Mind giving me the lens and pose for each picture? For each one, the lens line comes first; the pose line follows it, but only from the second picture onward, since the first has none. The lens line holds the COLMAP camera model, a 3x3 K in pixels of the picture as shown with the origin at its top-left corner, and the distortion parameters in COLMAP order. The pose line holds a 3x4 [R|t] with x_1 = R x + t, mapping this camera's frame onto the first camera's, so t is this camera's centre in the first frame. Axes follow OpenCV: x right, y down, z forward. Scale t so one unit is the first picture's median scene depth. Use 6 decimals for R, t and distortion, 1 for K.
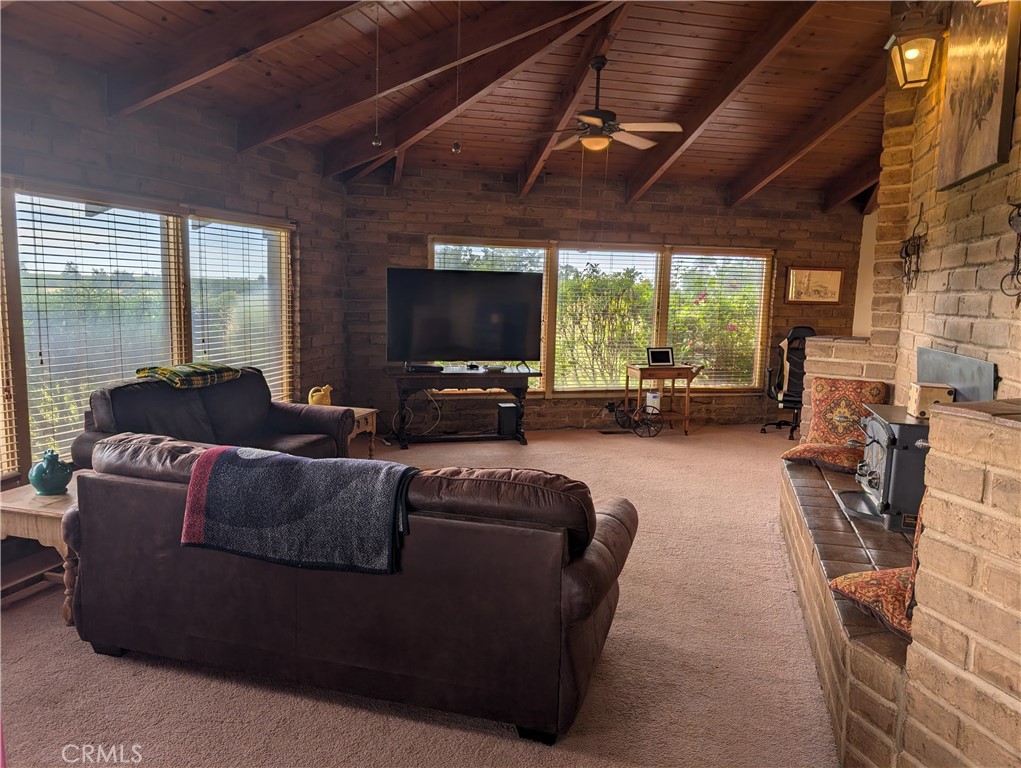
lens RADIAL K [[732.3, 0, 509.4], [0, 732.3, 387.5], [0, 0, 1]] dist [0.031110, -0.028010]
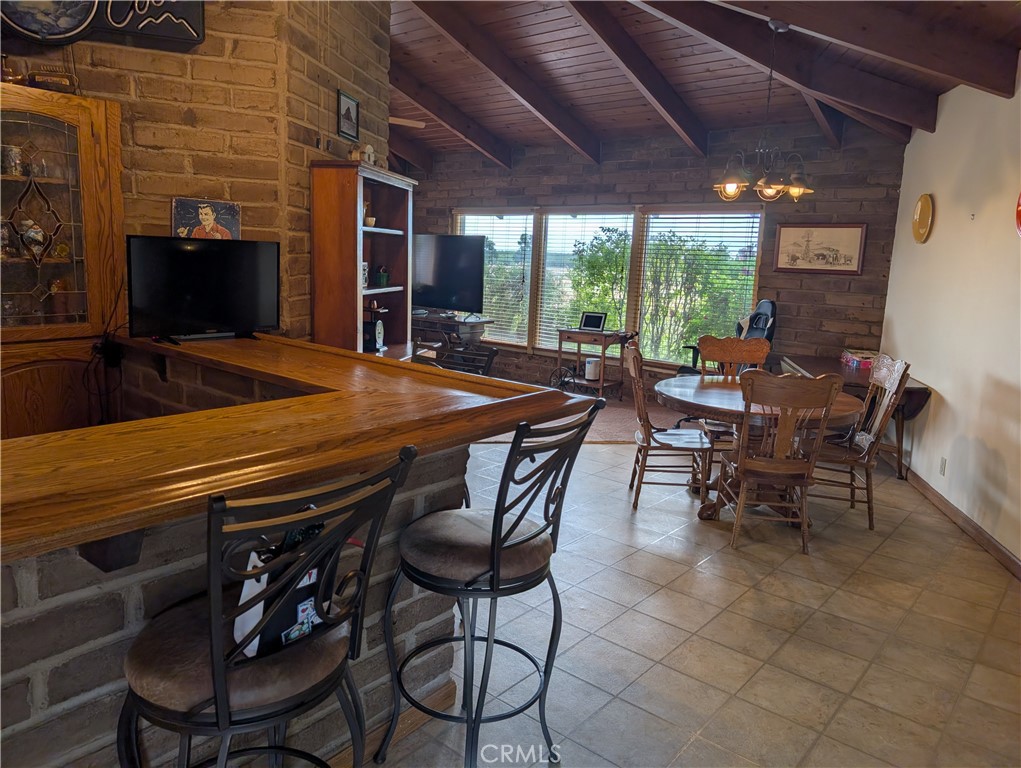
lens RADIAL K [[732.3, 0, 500.9], [0, 732.3, 380.8], [0, 0, 1]] dist [0.031110, -0.028010]
pose [[0.576328, 0.135451, -0.805915, 0.922050], [-0.132880, 0.988577, 0.071126, -0.016784], [0.806343, 0.066098, 0.587743, 0.334499]]
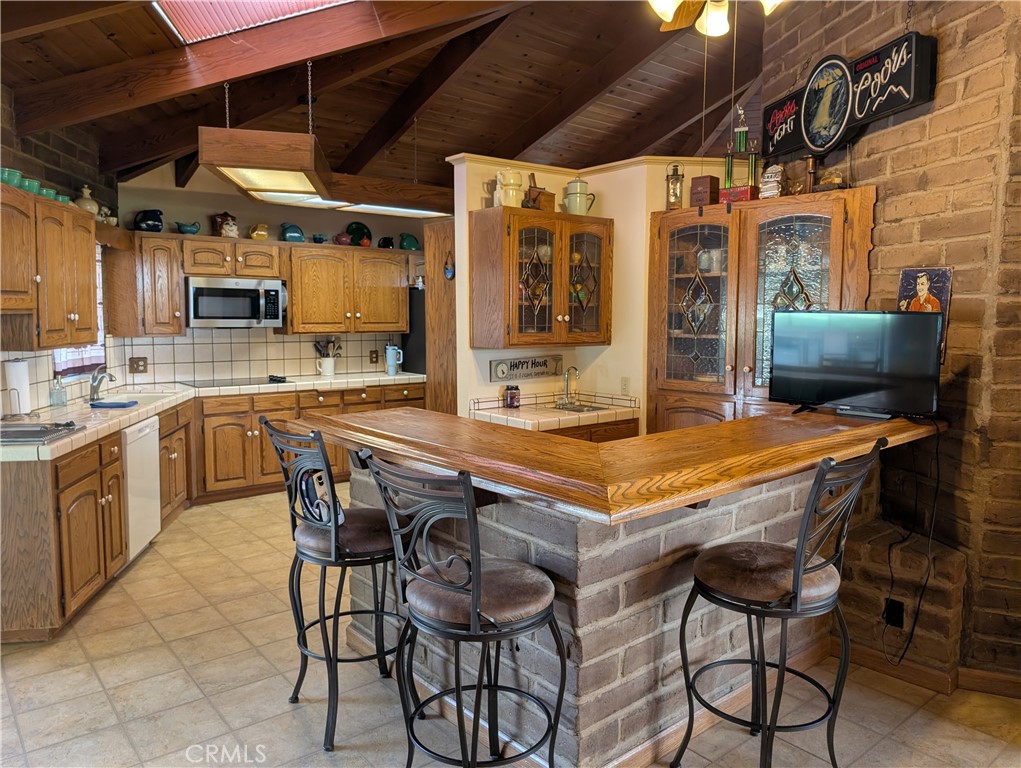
lens RADIAL K [[732.3, 0, 512.3], [0, 732.3, 376.7], [0, 0, 1]] dist [0.031110, -0.028010]
pose [[-0.901627, 0.005509, -0.432479, 0.813136], [-0.088945, 0.976185, 0.197867, -0.073801], [0.423269, 0.216869, -0.879665, 0.730370]]
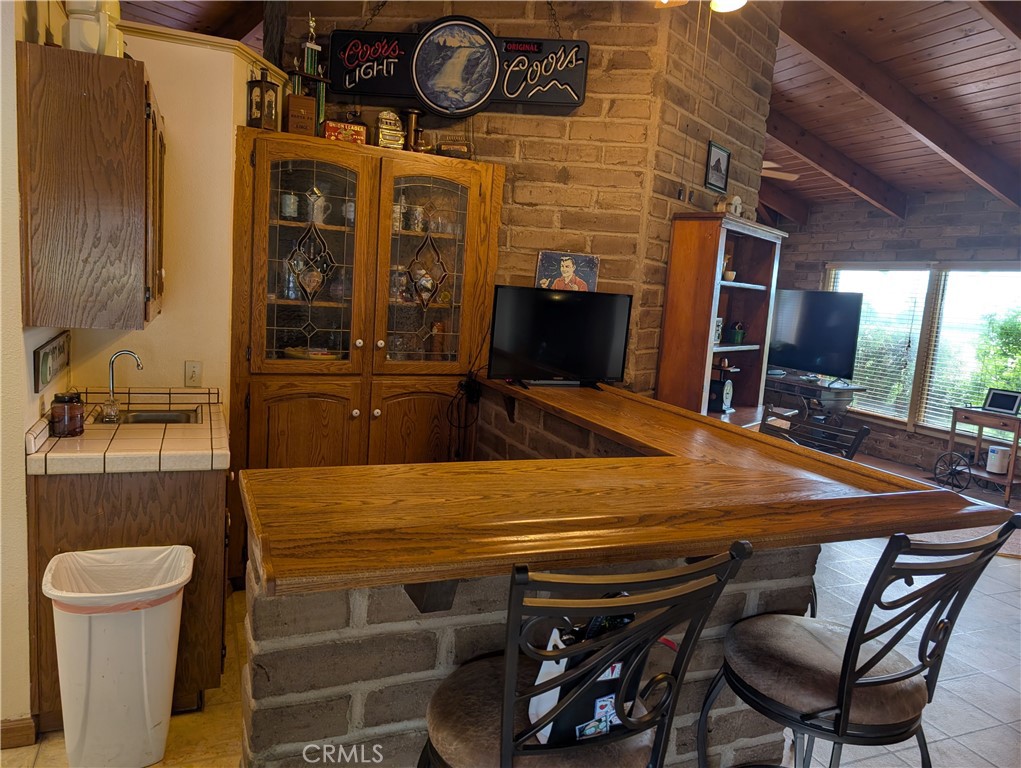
lens RADIAL K [[732.3, 0, 504.0], [0, 732.3, 376.9], [0, 0, 1]] dist [0.031110, -0.028010]
pose [[0.142402, 0.106009, -0.984116, 0.900817], [-0.200373, 0.976750, 0.076221, -0.020443], [0.969315, 0.186336, 0.160333, 0.346999]]
